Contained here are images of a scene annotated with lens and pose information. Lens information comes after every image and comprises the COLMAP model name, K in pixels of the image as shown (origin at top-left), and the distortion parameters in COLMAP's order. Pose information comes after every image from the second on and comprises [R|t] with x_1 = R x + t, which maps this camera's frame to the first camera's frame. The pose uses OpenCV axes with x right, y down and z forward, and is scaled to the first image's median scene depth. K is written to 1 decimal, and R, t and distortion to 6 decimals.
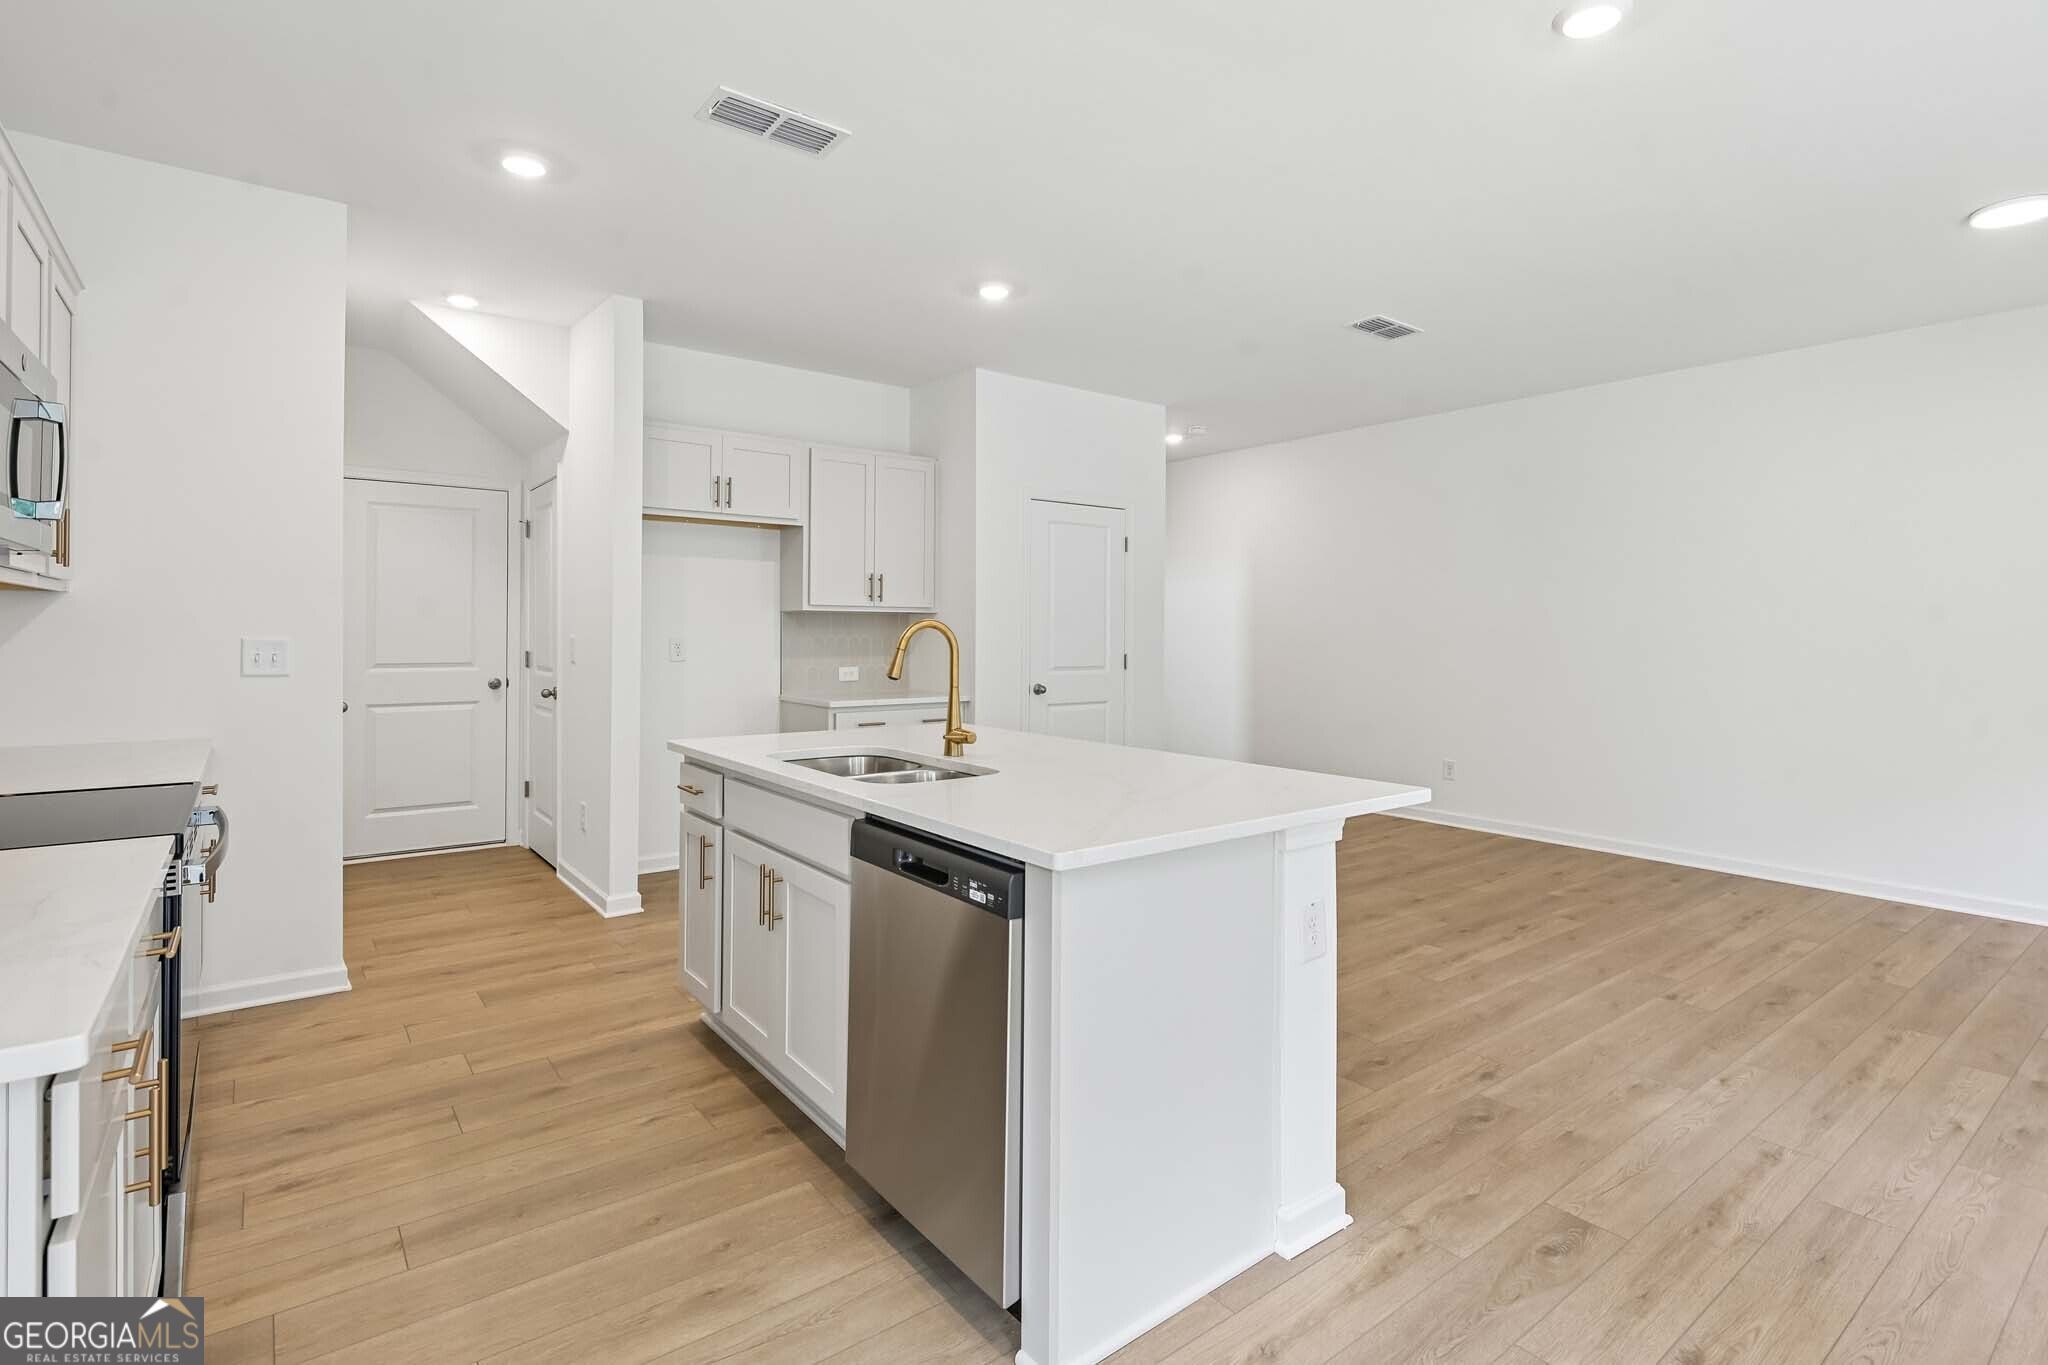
lens RADIAL K [[989.4, 0, 1060.1], [0, 989.4, 624.2], [0, 0, 1]] dist [-0.003285, -0.003607]
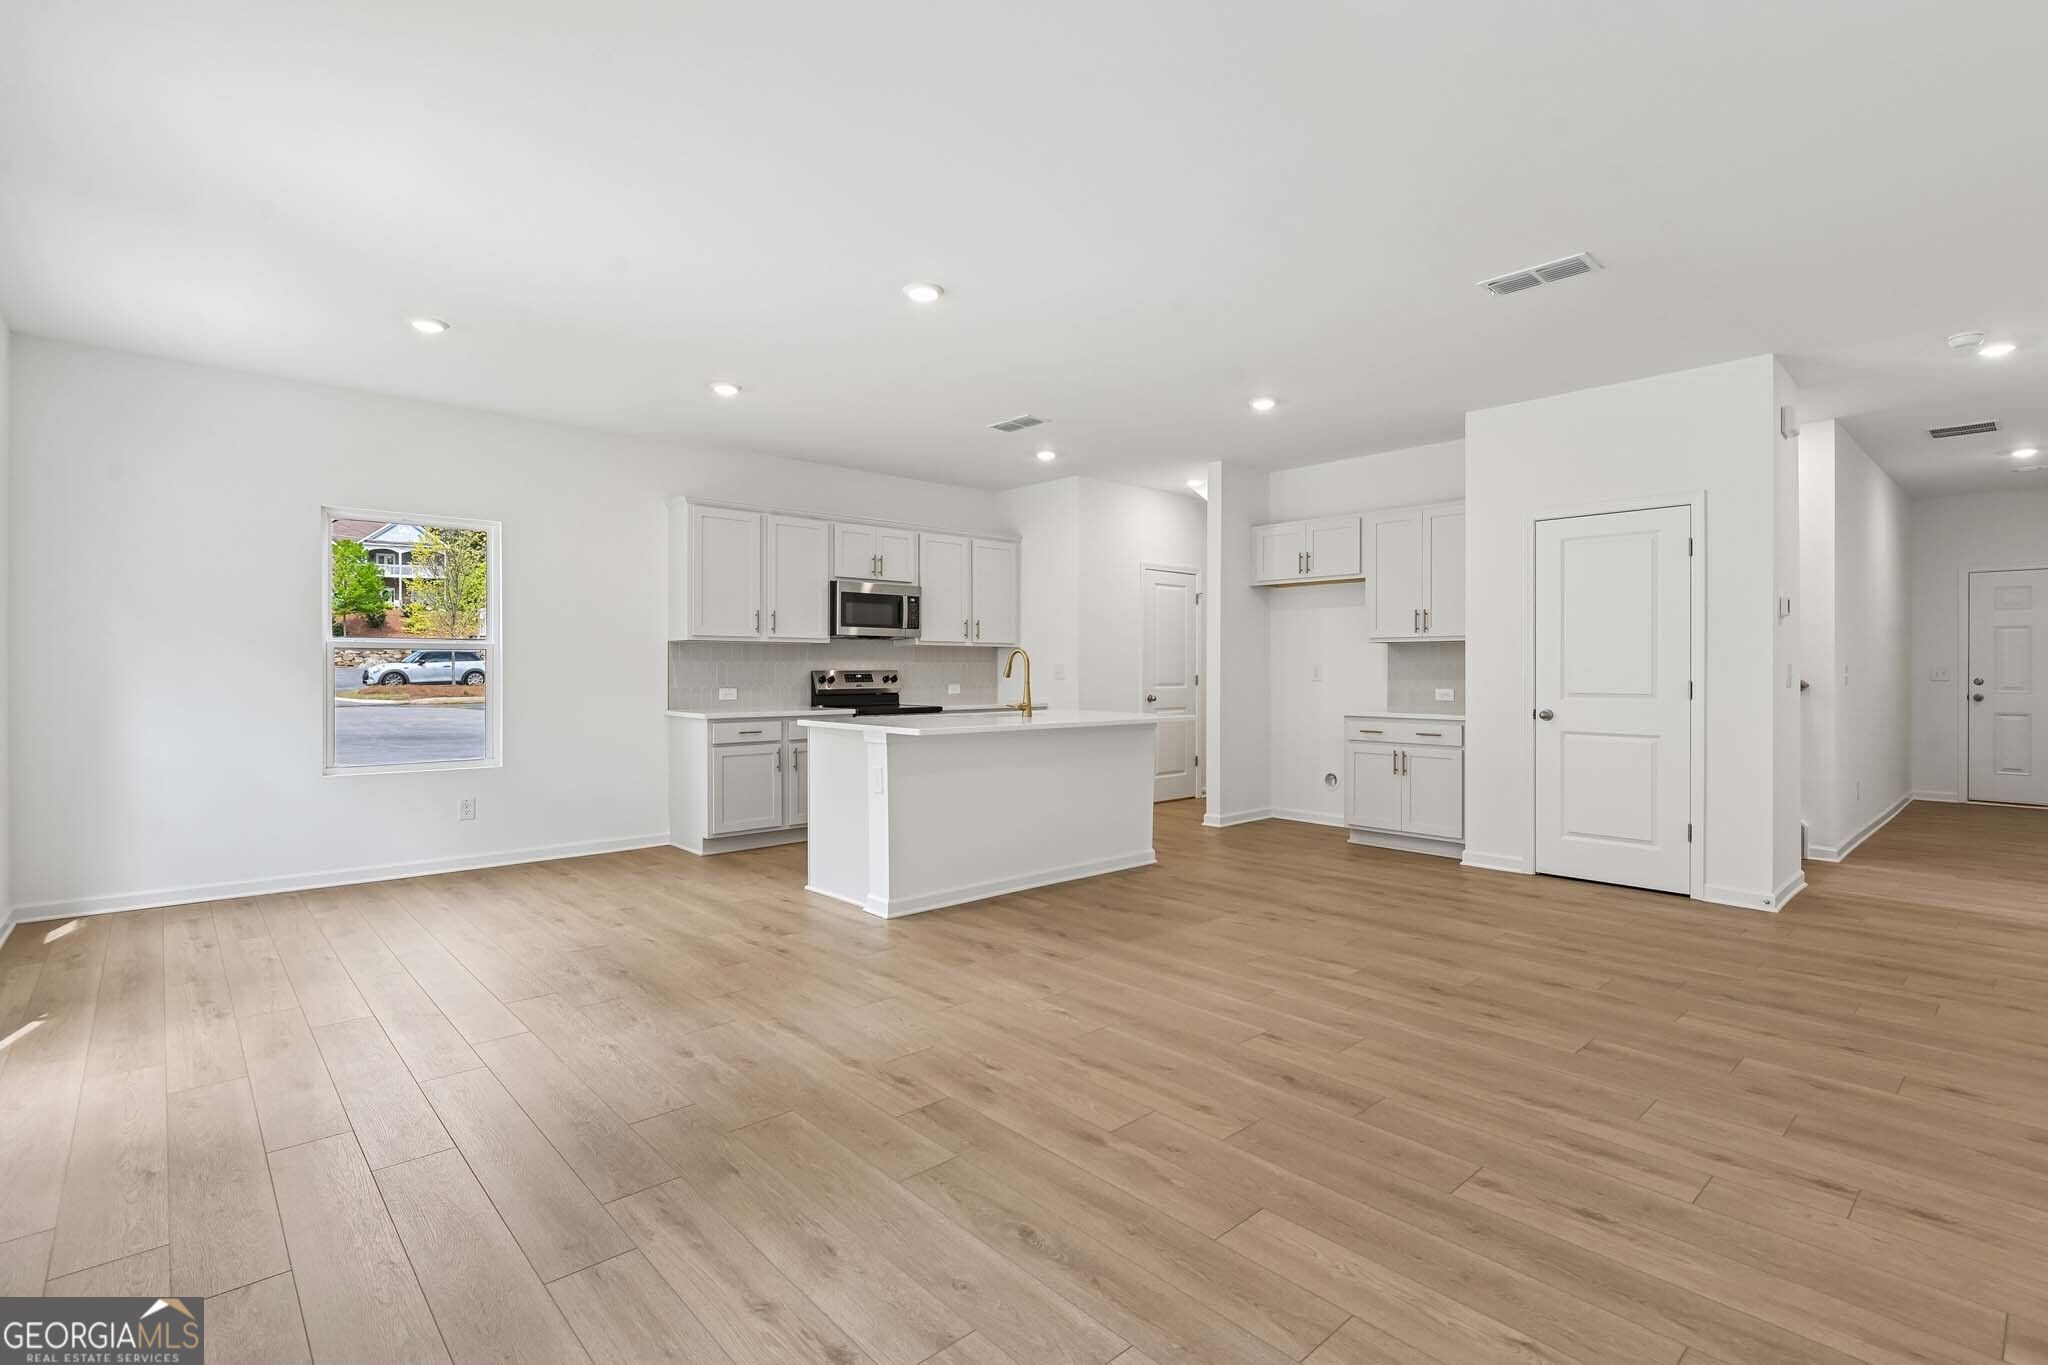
lens RADIAL K [[989.4, 0, 1030.8], [0, 989.4, 678.5], [0, 0, 1]] dist [-0.003285, -0.003607]
pose [[0.064962, 0.004723, -0.997877, 1.744102], [0.005699, 0.999971, 0.005103, 0.041931], [0.997871, -0.006018, 0.064933, 0.817907]]
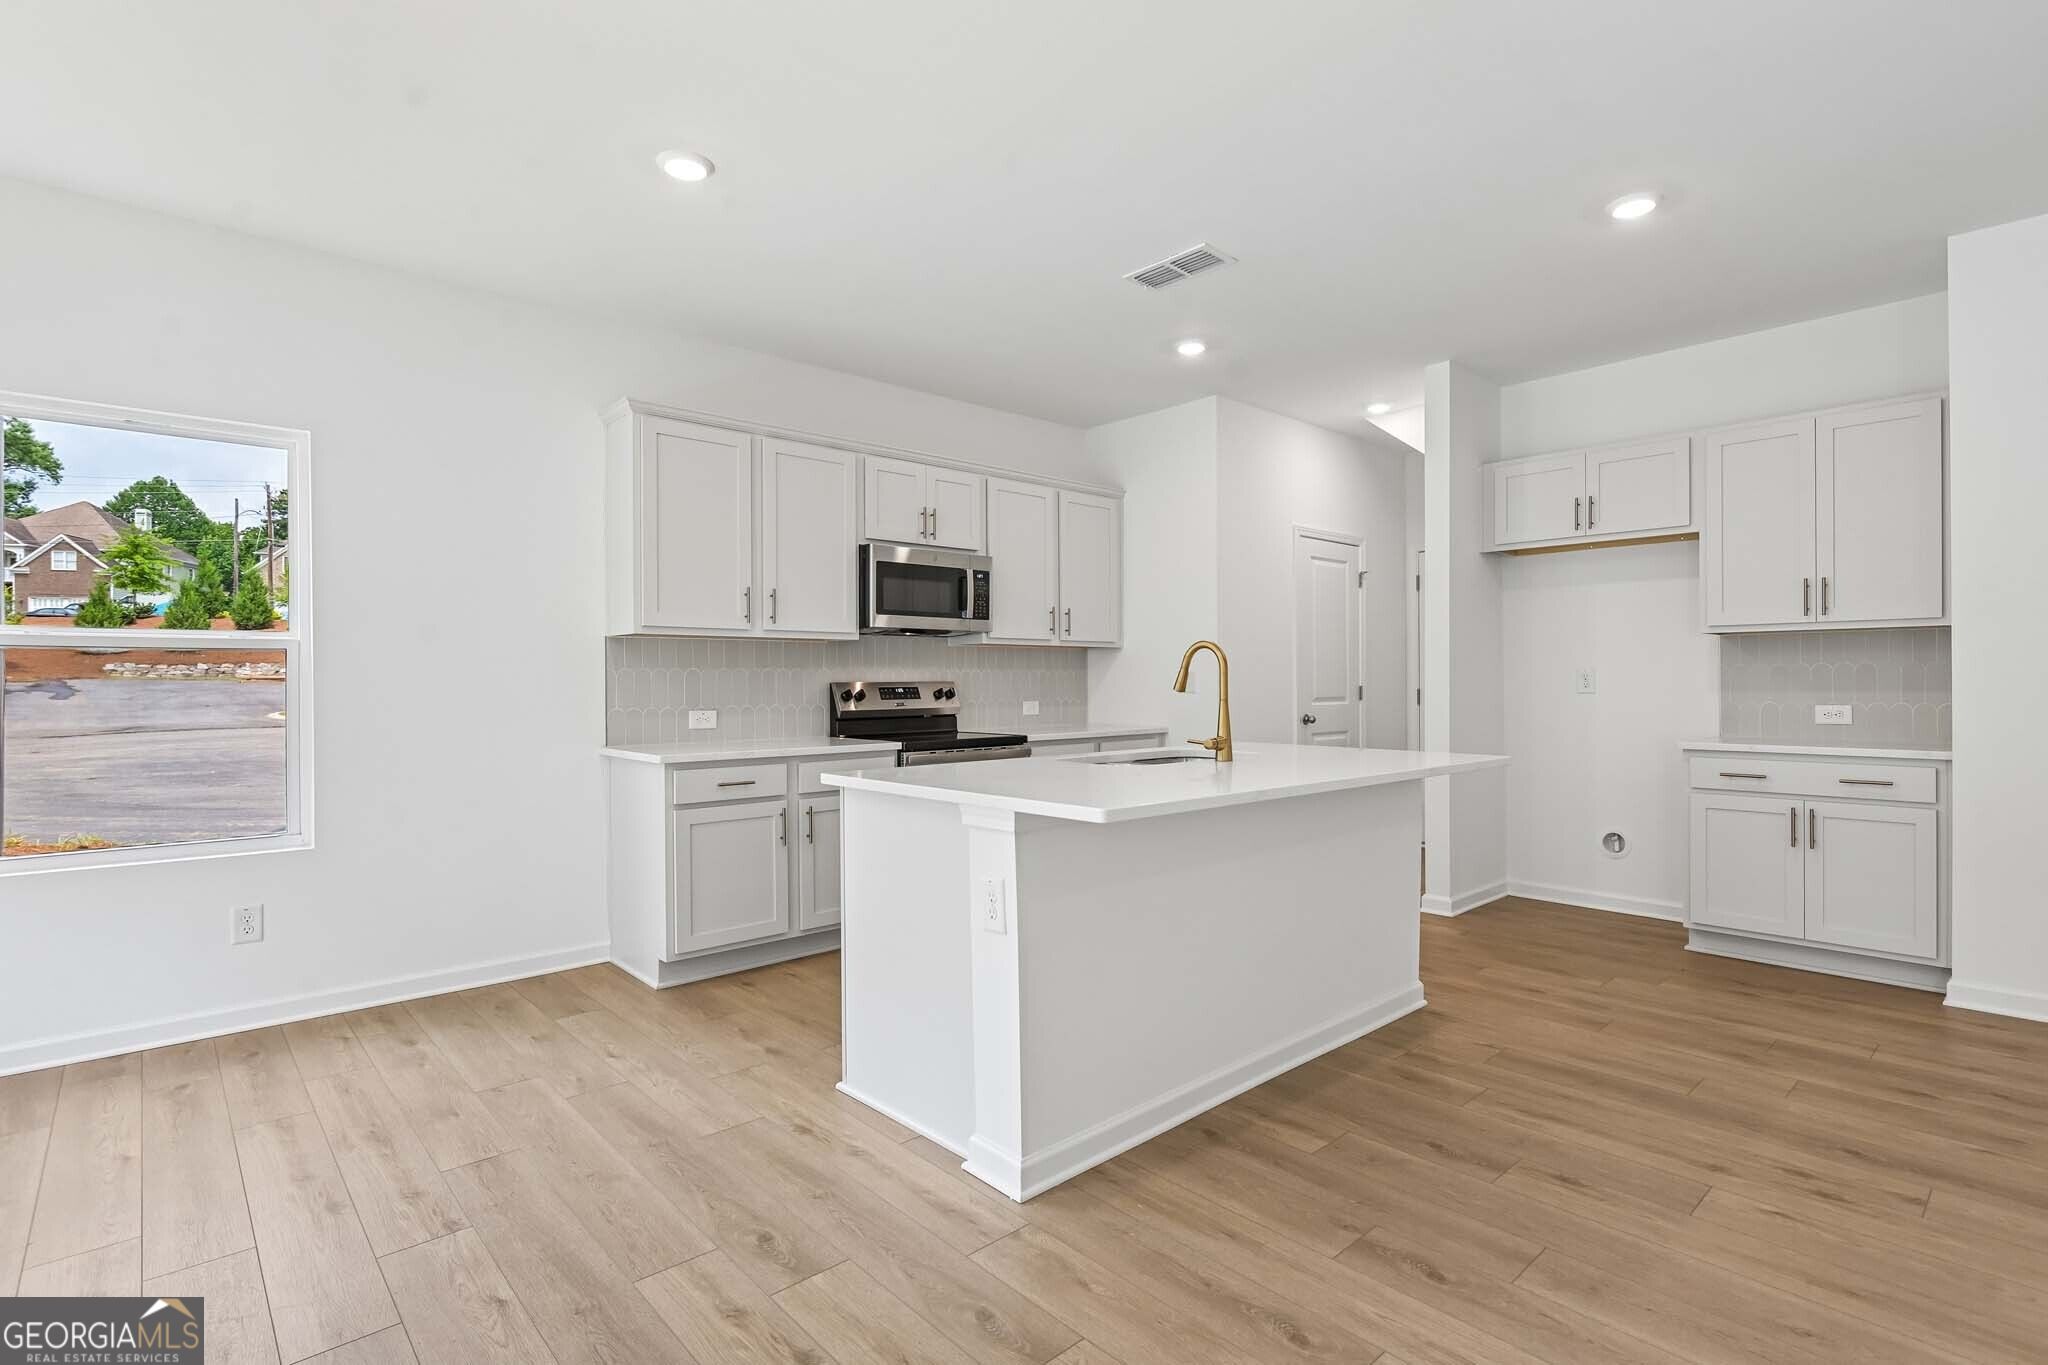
lens RADIAL K [[989.4, 0, 1018.9], [0, 989.4, 685.7], [0, 0, 1]] dist [-0.003285, -0.003607]
pose [[0.059206, -0.001009, -0.998245, 0.927451], [0.011319, 0.999936, -0.000339, 0.041344], [0.998182, -0.011279, 0.059214, 0.653483]]
